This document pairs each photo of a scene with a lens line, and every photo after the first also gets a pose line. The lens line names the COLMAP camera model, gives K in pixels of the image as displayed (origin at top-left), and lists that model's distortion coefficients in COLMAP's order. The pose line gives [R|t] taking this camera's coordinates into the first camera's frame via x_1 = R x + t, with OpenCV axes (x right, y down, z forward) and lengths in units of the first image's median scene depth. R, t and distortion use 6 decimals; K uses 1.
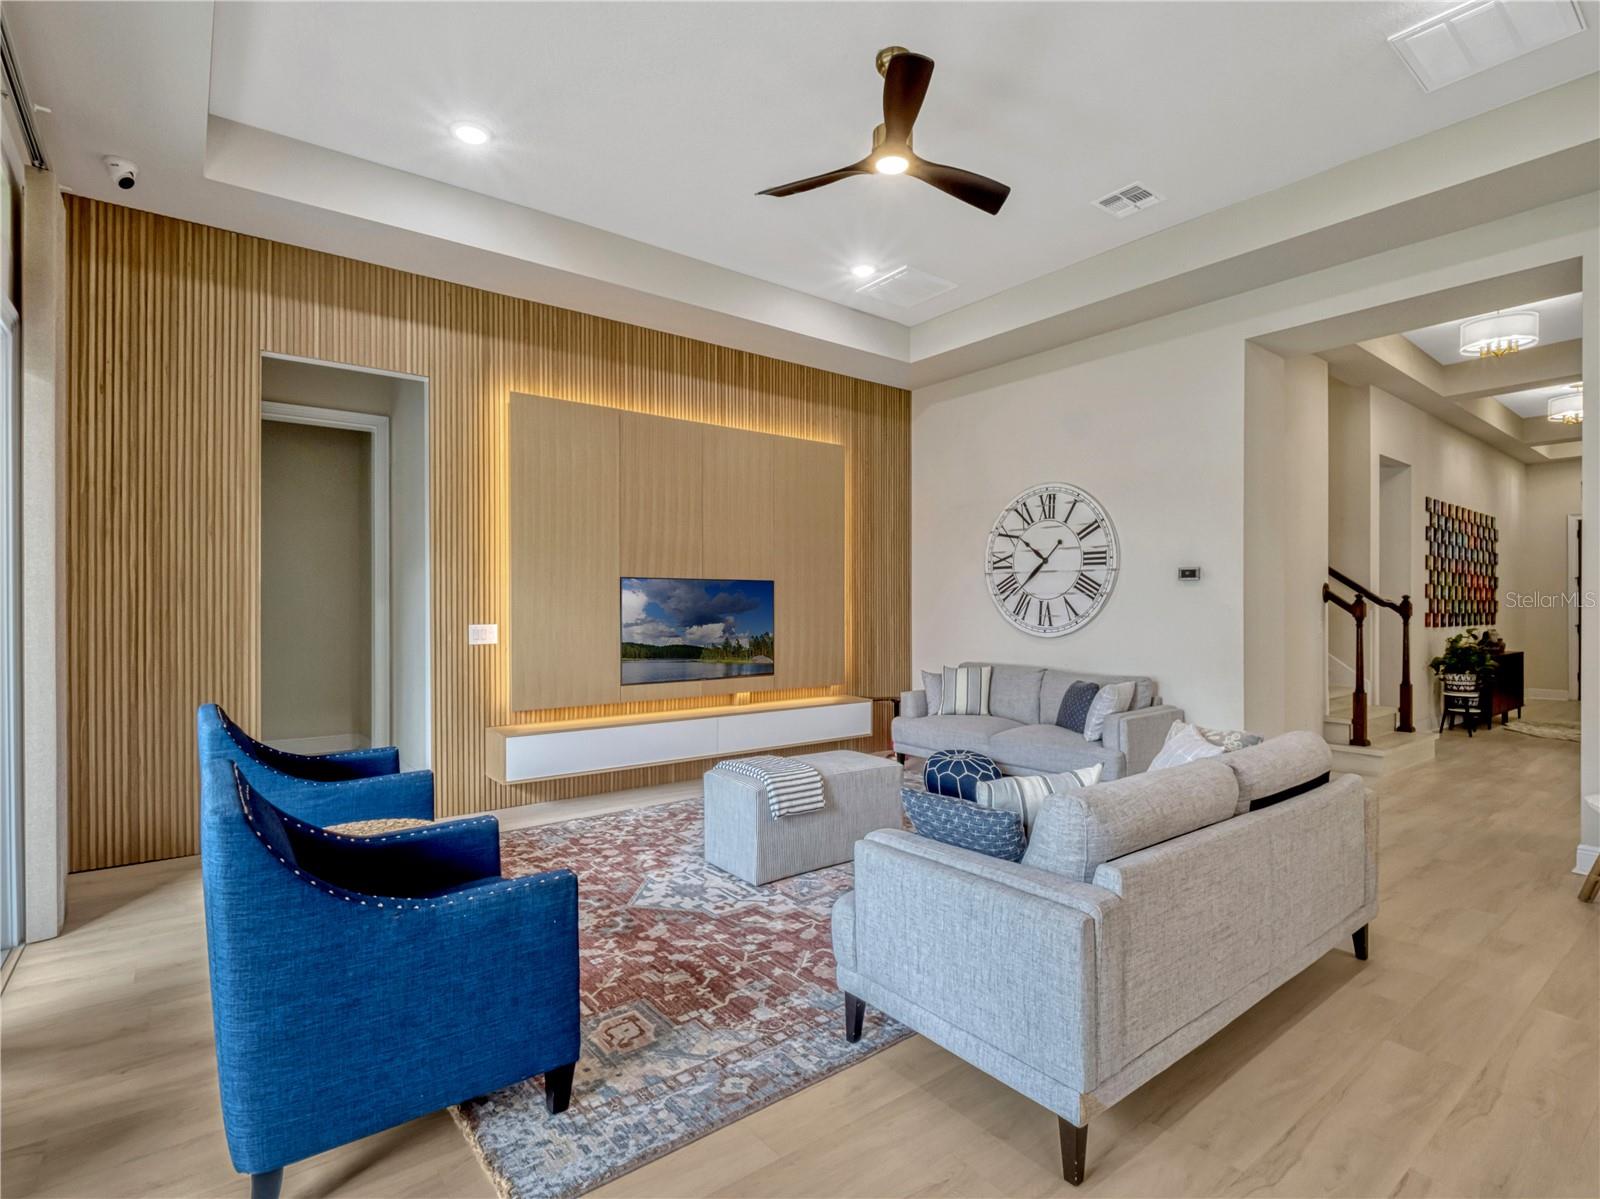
lens RADIAL K [[797.2, 0, 803.2], [0, 797.2, 608.4], [0, 0, 1]] dist [-0.000815, -0.000229]
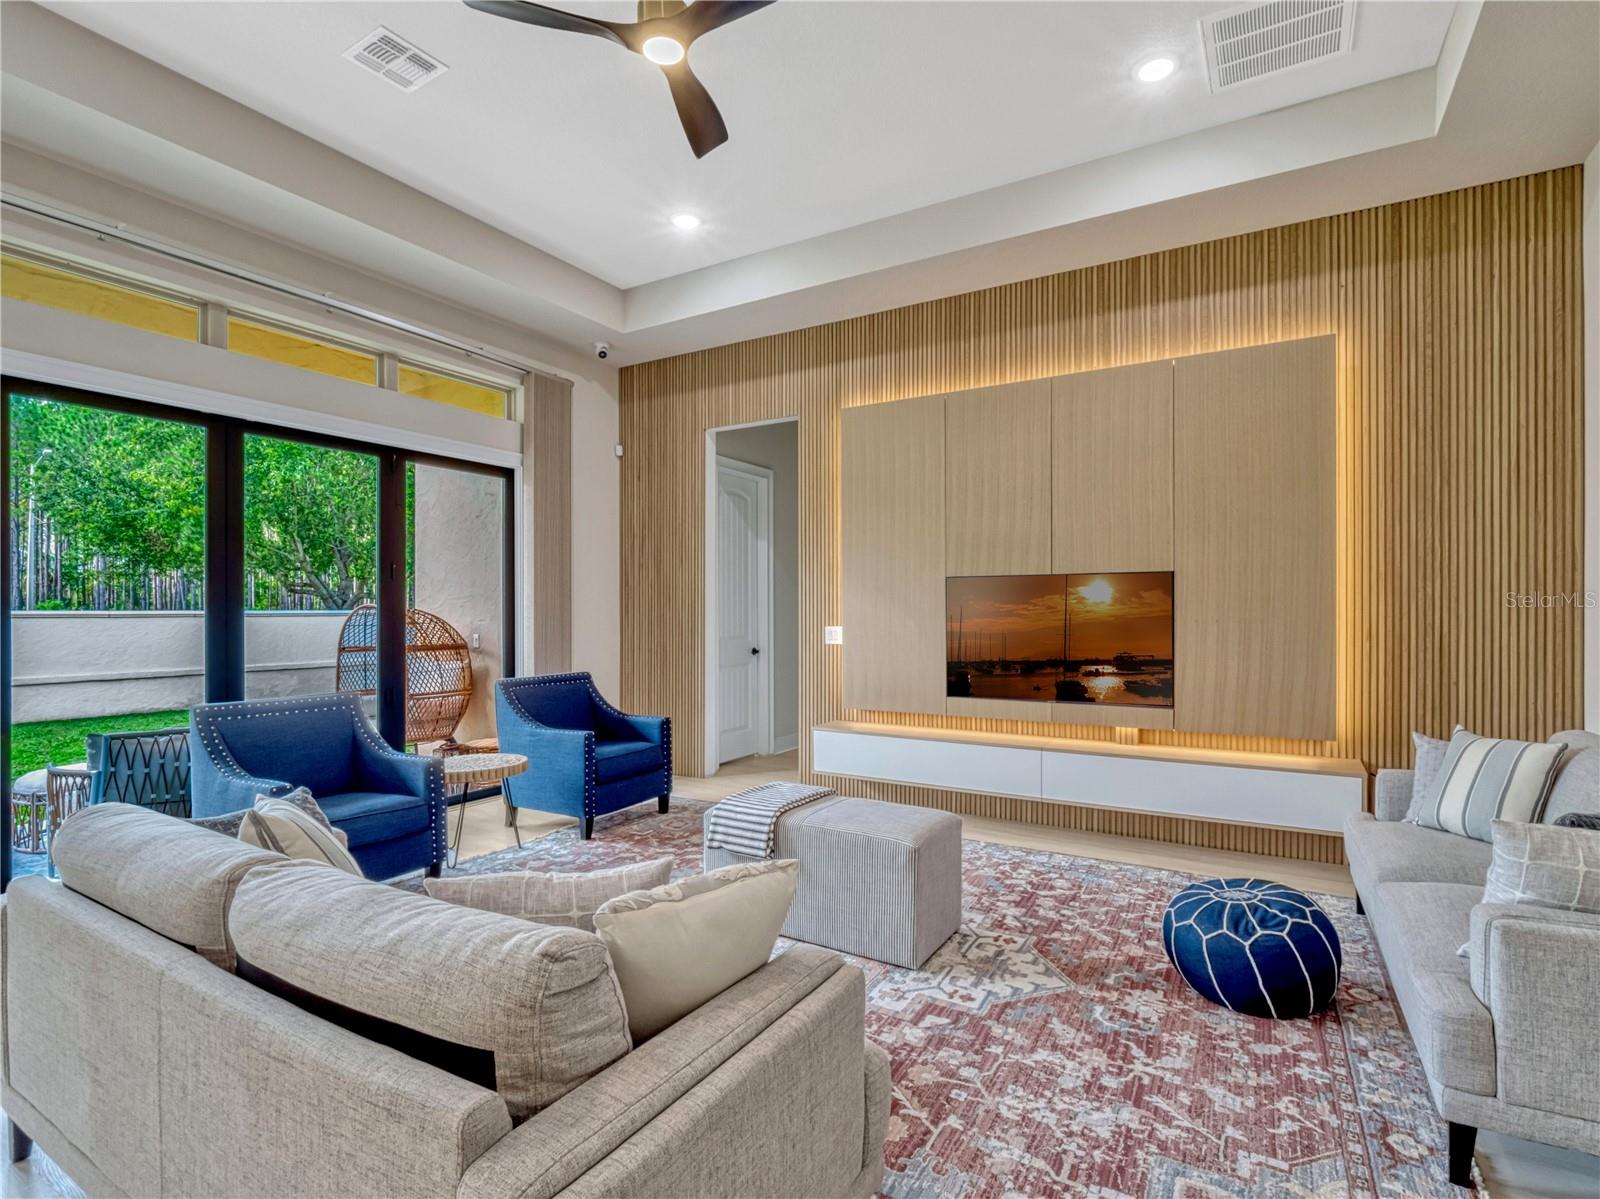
lens RADIAL K [[797.2, 0, 803.2], [0, 797.2, 608.4], [0, 0, 1]] dist [-0.000815, -0.000229]
pose [[0.358324, -0.000383, -0.933597, 0.531195], [0.003083, 0.999995, 0.000773, -0.004494], [0.933592, -0.003155, 0.358324, 0.491628]]
